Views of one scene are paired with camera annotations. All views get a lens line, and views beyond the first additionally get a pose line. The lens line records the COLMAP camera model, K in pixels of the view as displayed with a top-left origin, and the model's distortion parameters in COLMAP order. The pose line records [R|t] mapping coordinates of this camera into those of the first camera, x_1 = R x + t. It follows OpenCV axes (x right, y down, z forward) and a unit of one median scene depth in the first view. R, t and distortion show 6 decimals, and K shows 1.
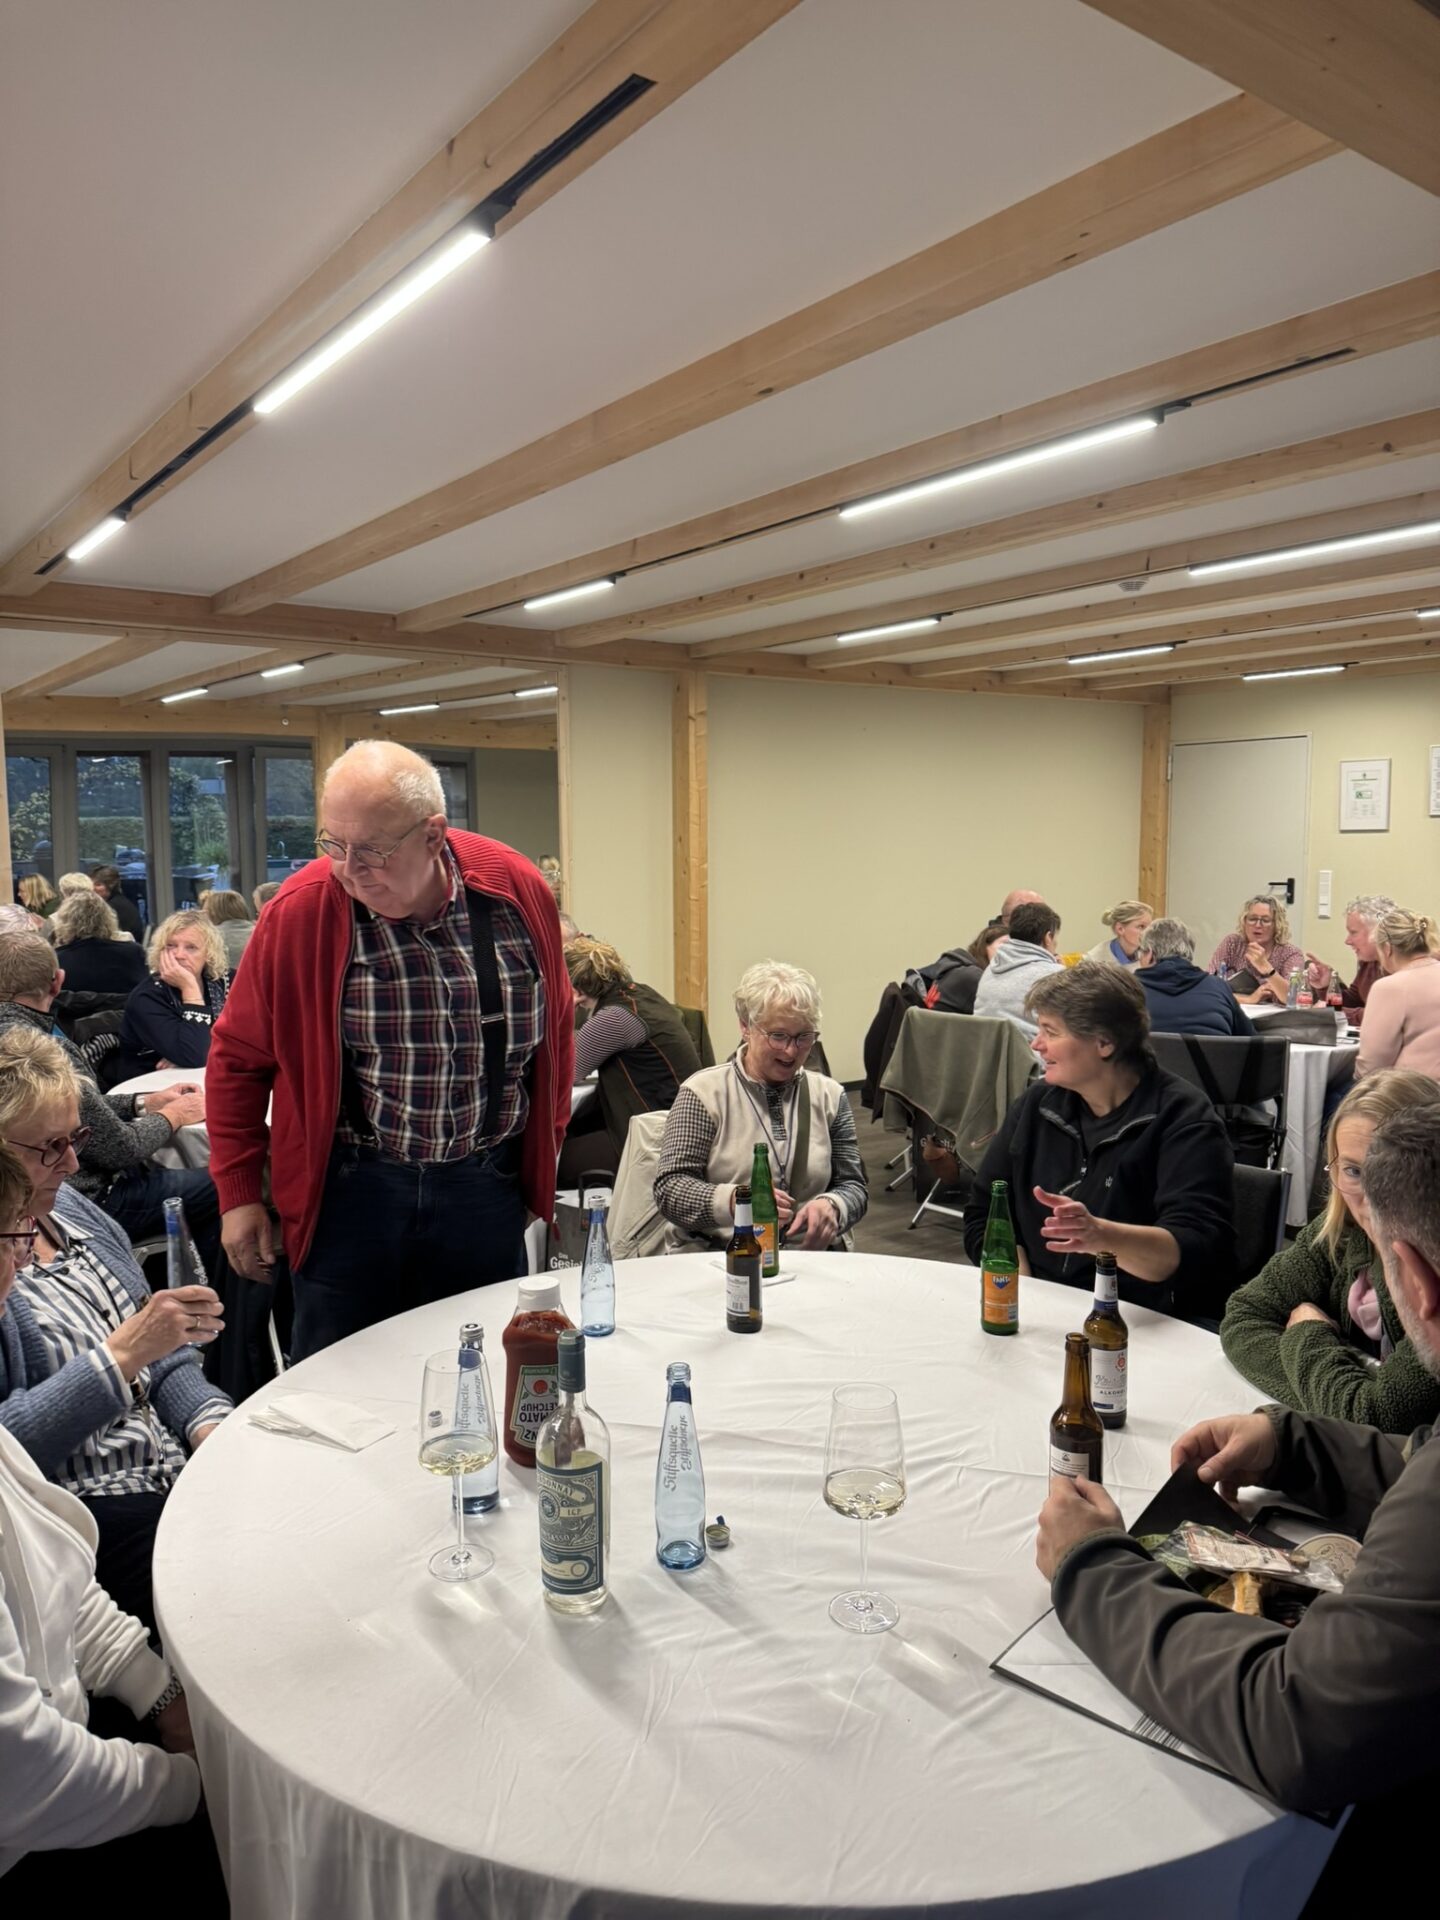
lens RADIAL K [[1323.9, 0, 709.4], [0, 1323.9, 971.0], [0, 0, 1]] dist [0.175185, -0.359957]
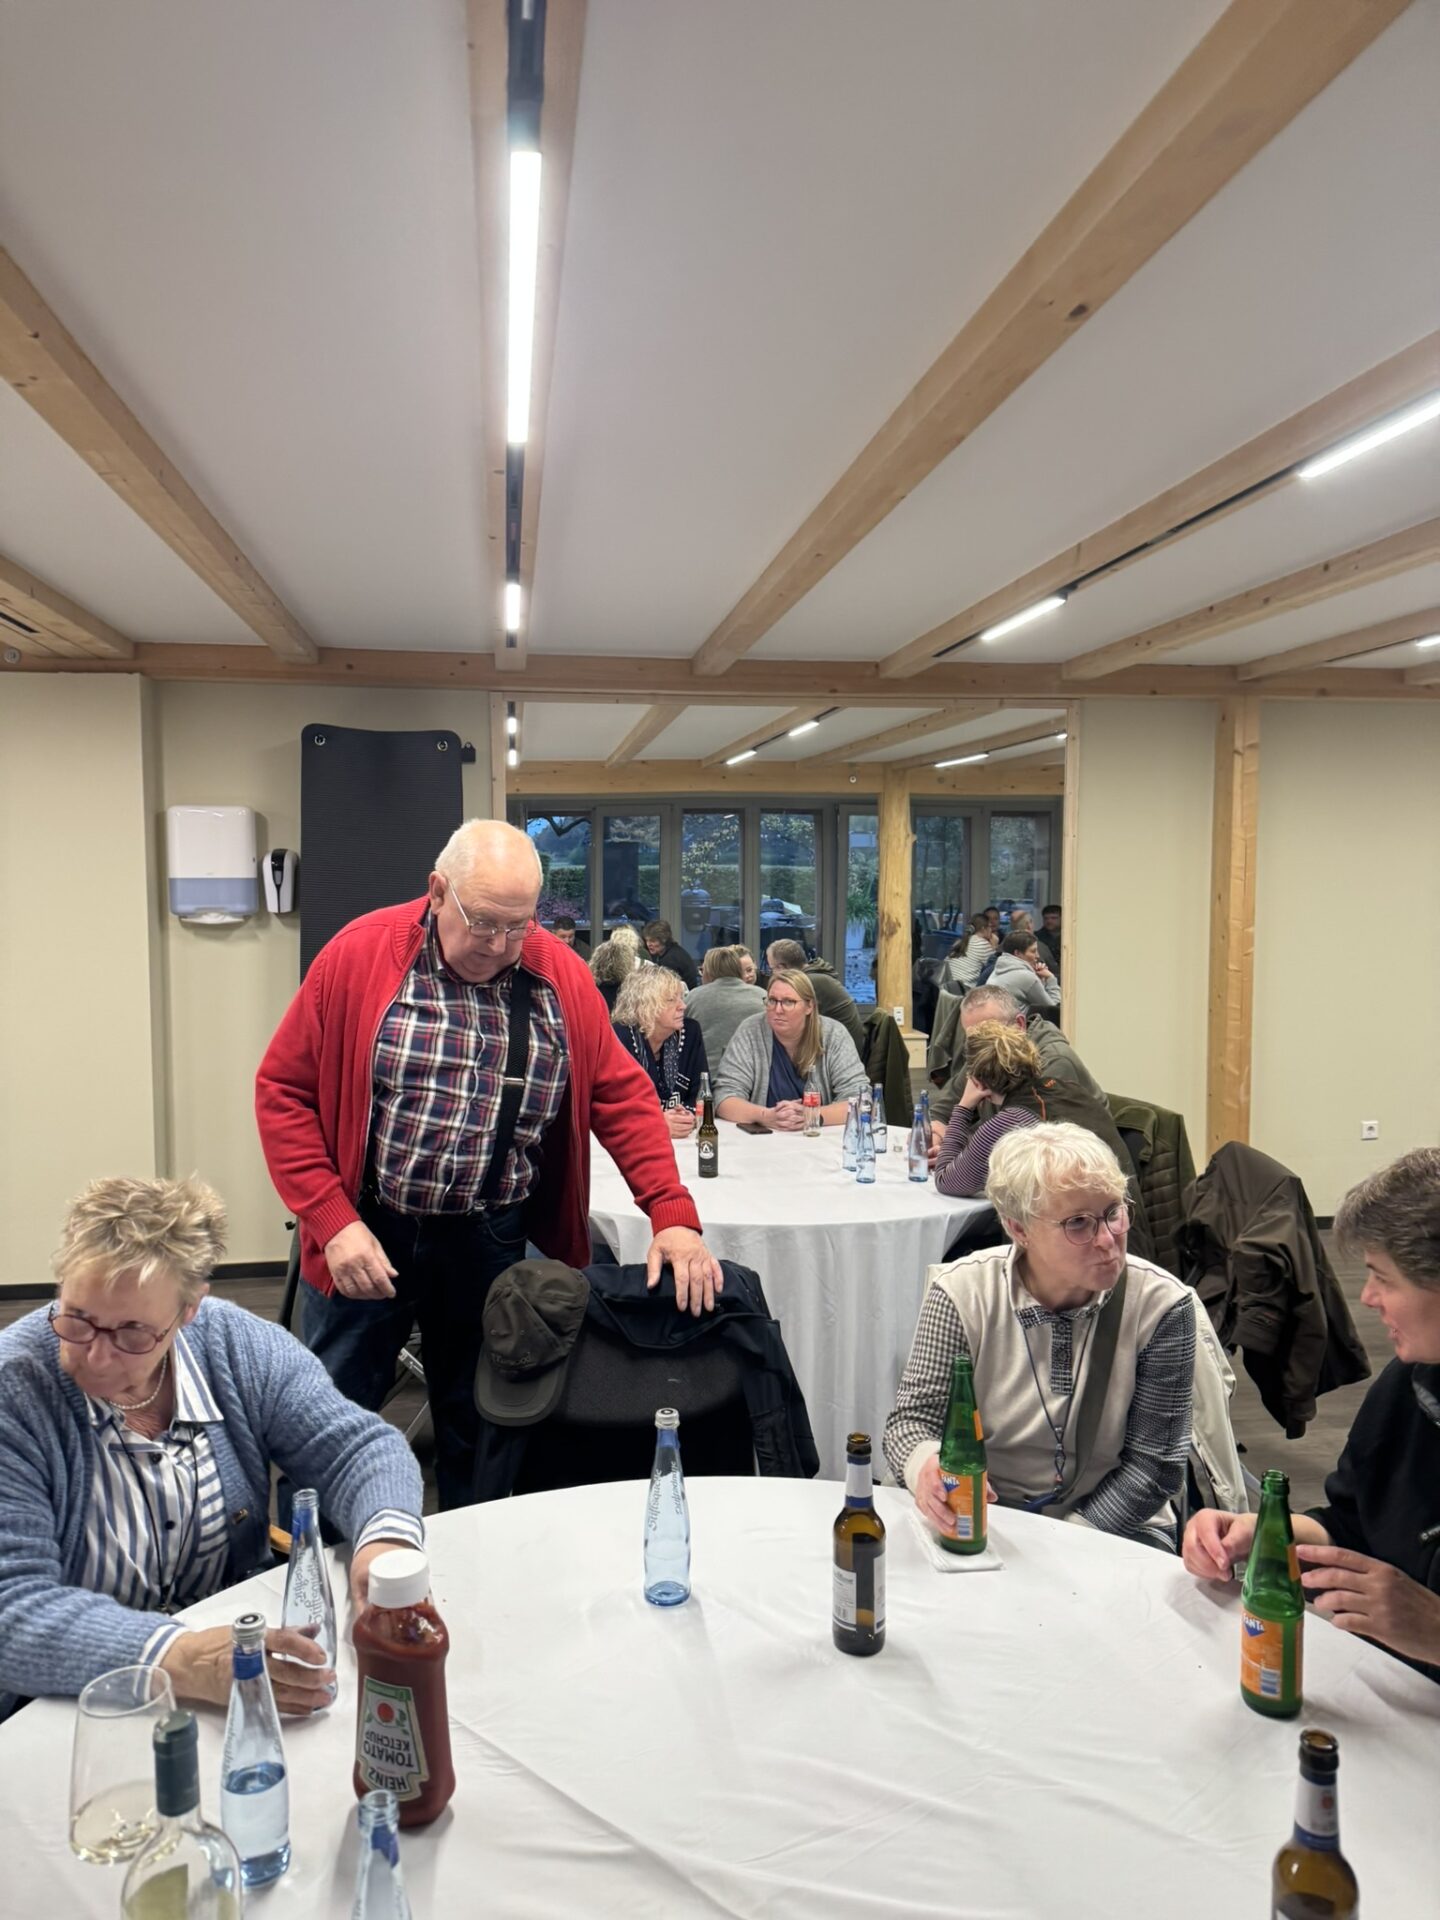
lens RADIAL K [[1323.9, 0, 709.4], [0, 1323.9, 971.0], [0, 0, 1]] dist [0.175185, -0.359957]
pose [[0.888841, 0.031349, -0.457142, 0.101511], [-0.048027, 0.998536, -0.024906, -0.020955], [0.455692, 0.044092, 0.889045, 0.131541]]
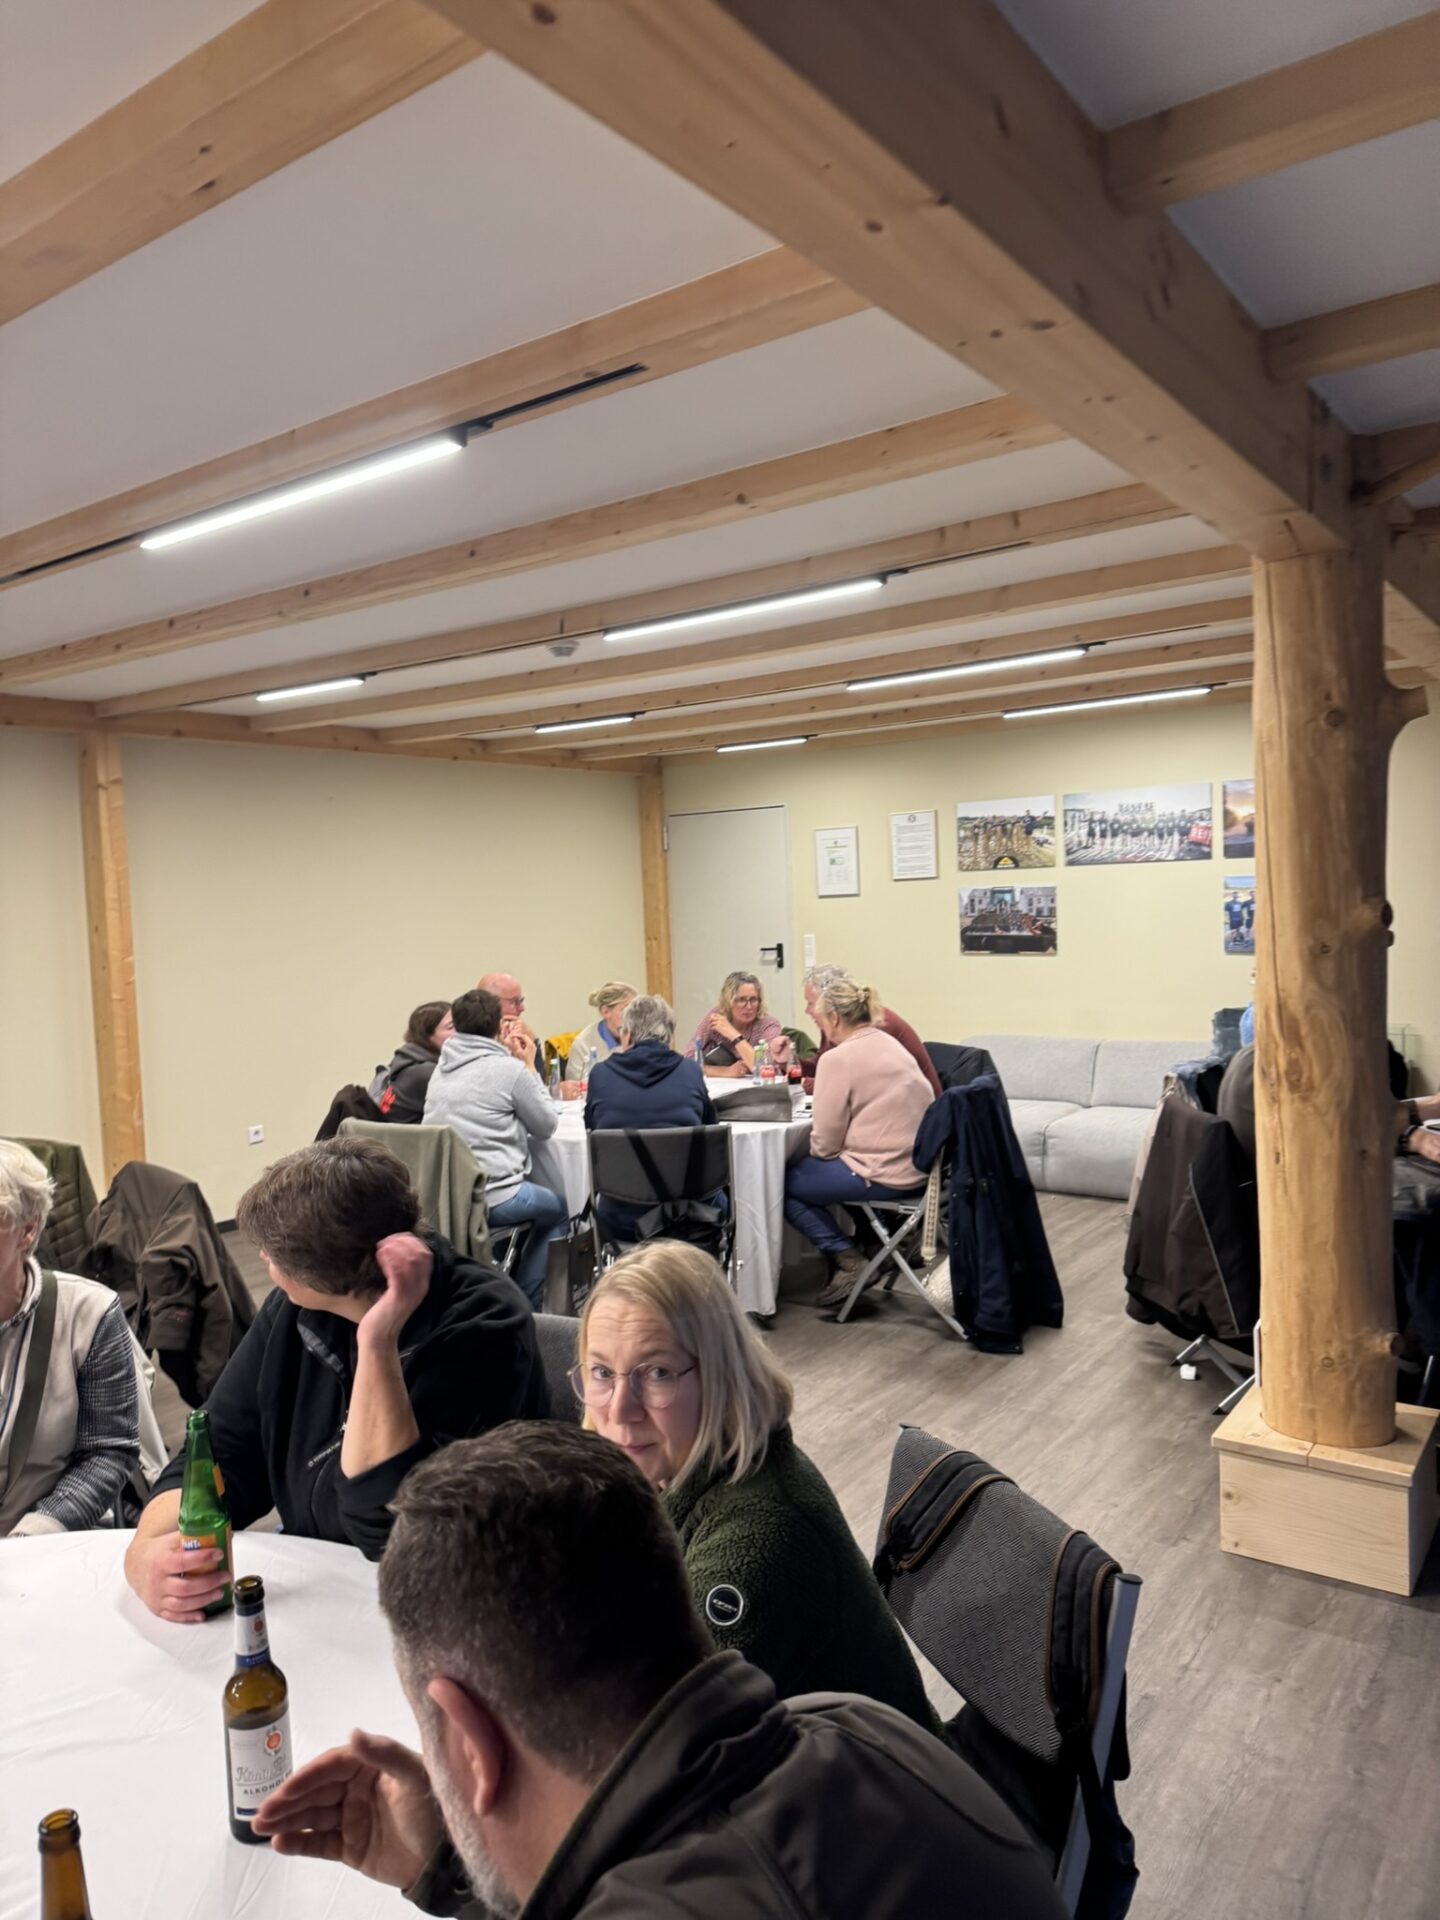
lens RADIAL K [[1323.9, 0, 709.4], [0, 1323.9, 971.0], [0, 0, 1]] dist [0.175185, -0.359957]
pose [[0.950431, -0.049558, 0.306959, 0.103433], [0.064523, 0.997162, -0.038789, -0.017934], [-0.304166, 0.056673, 0.950932, 0.085350]]
